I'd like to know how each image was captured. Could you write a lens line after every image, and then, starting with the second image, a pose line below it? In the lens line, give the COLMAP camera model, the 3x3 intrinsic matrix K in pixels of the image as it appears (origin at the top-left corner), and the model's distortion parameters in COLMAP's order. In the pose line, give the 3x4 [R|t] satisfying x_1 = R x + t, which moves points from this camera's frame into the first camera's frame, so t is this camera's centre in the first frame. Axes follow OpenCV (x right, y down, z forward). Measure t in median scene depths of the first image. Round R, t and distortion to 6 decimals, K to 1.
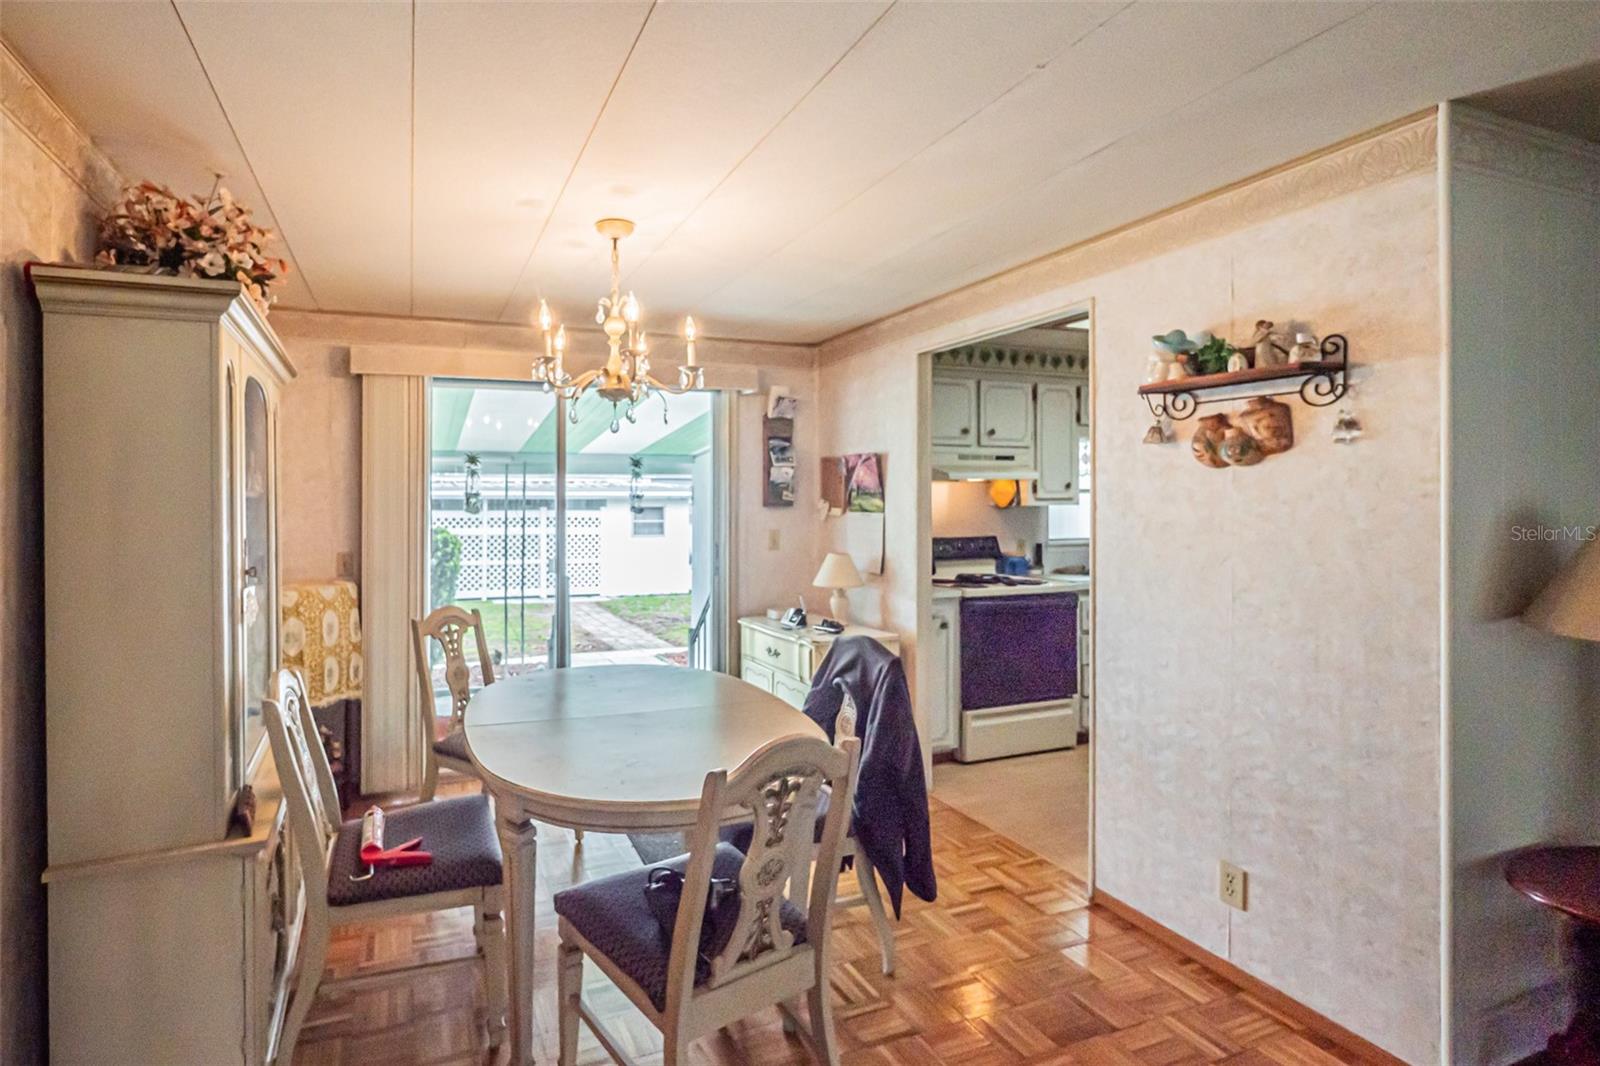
lens RADIAL K [[735.2, 0, 659.5], [0, 735.2, 497.1], [0, 0, 1]] dist [-0.000949, -0.000023]
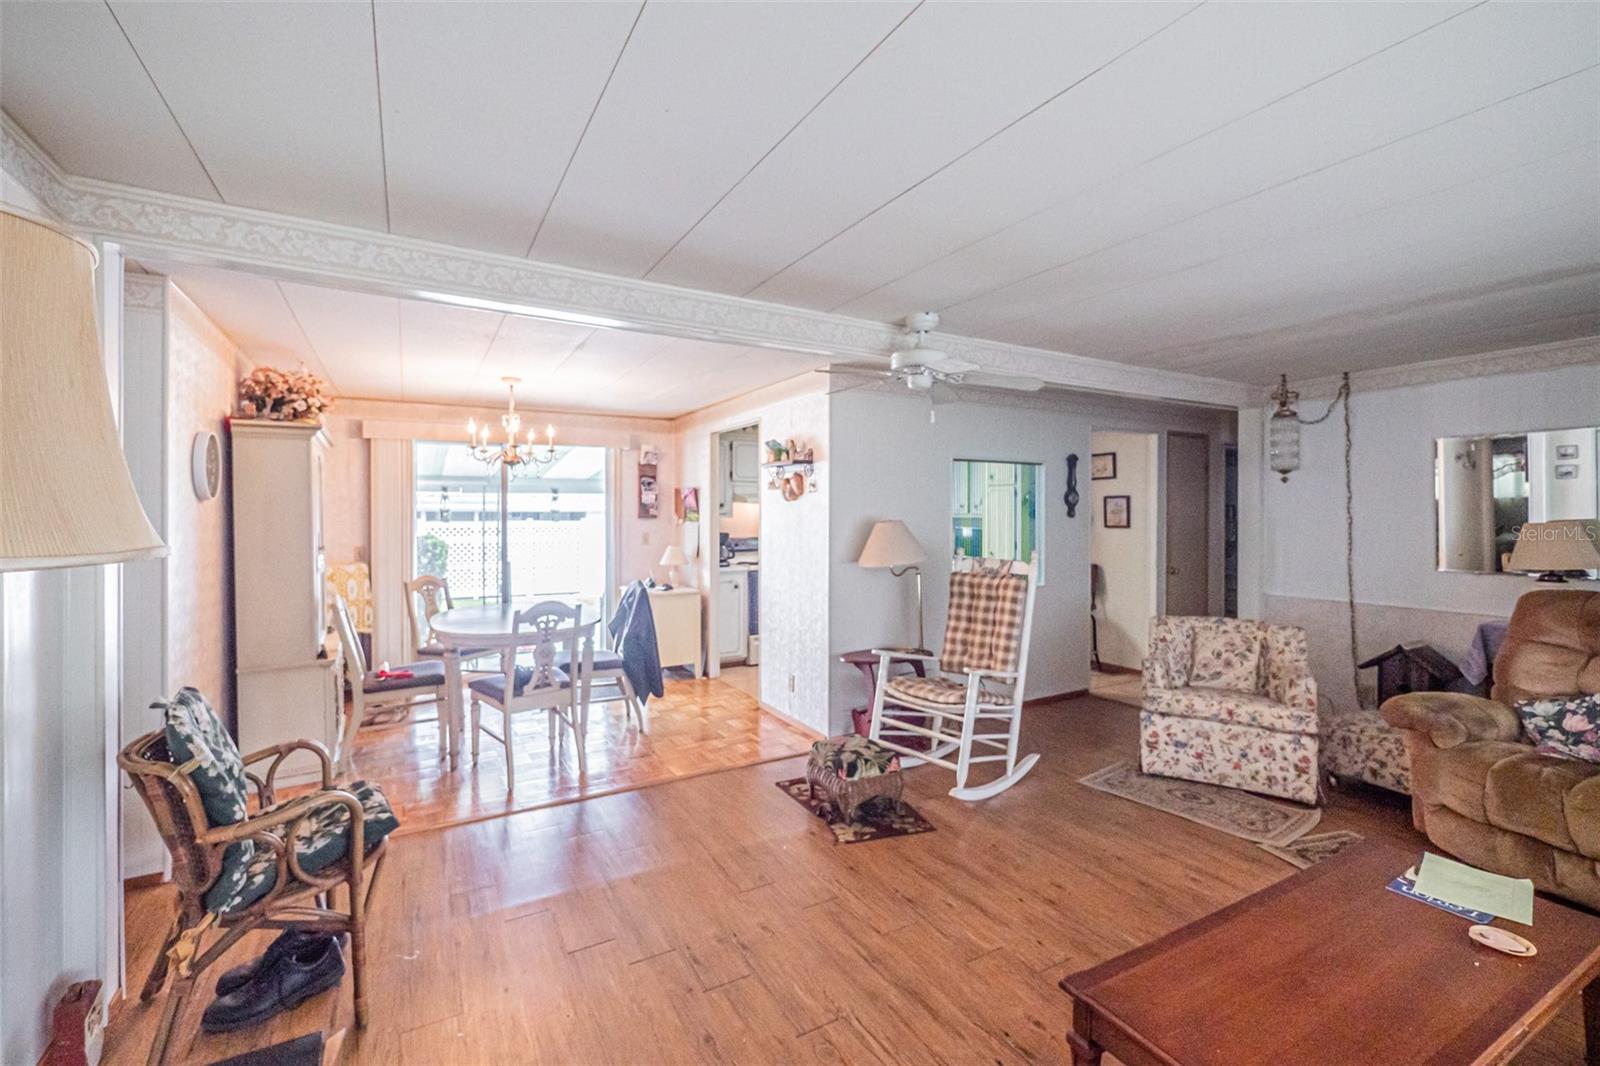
lens RADIAL K [[704.9, 0, 803.5], [0, 704.9, 520.8], [0, 0, 1]] dist [-0.000718, 0.000974]
pose [[0.983033, -0.000708, 0.183429, 0.218916], [-0.002421, 0.999855, 0.016831, -0.008662], [-0.183414, -0.016989, 0.982889, -0.619256]]
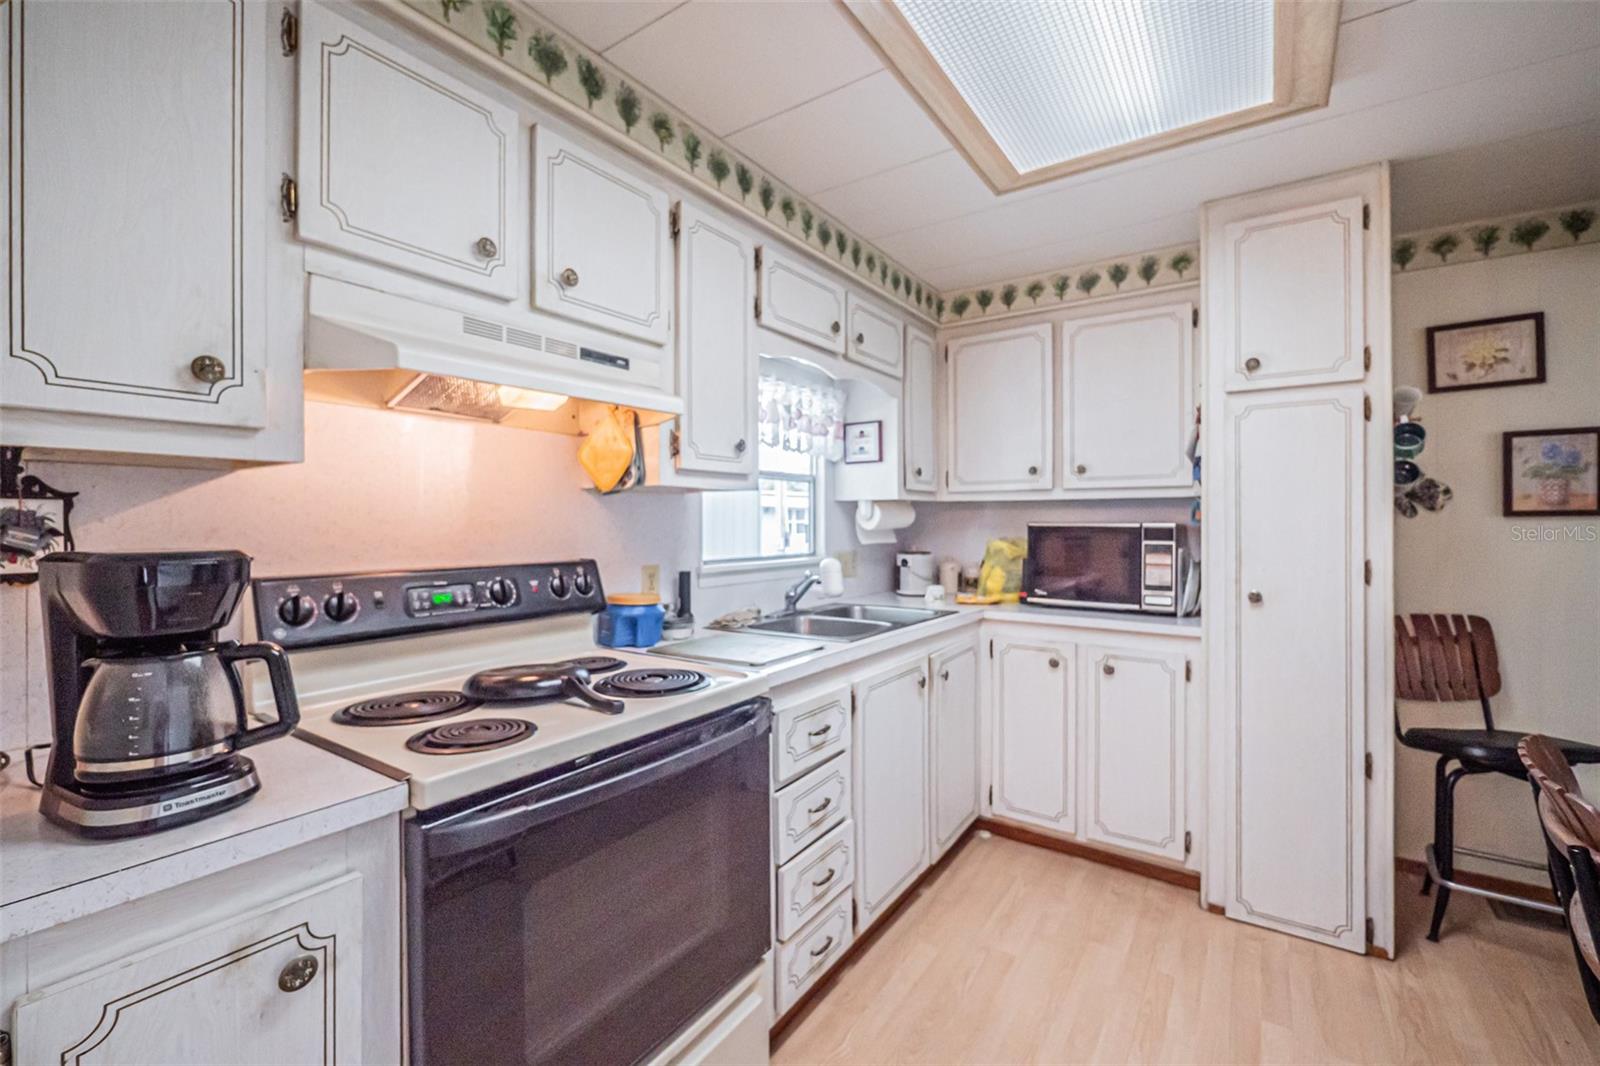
lens RADIAL K [[665.1, 0, 778.7], [0, 665.1, 525.5], [0, 0, 1]] dist [-0.000346, 0.000050]
pose [[0.816389, -0.002404, 0.577497, 0.359399], [0.001021, 0.999996, 0.002720, 0.036198], [-0.577501, -0.001631, 0.816388, 0.694663]]
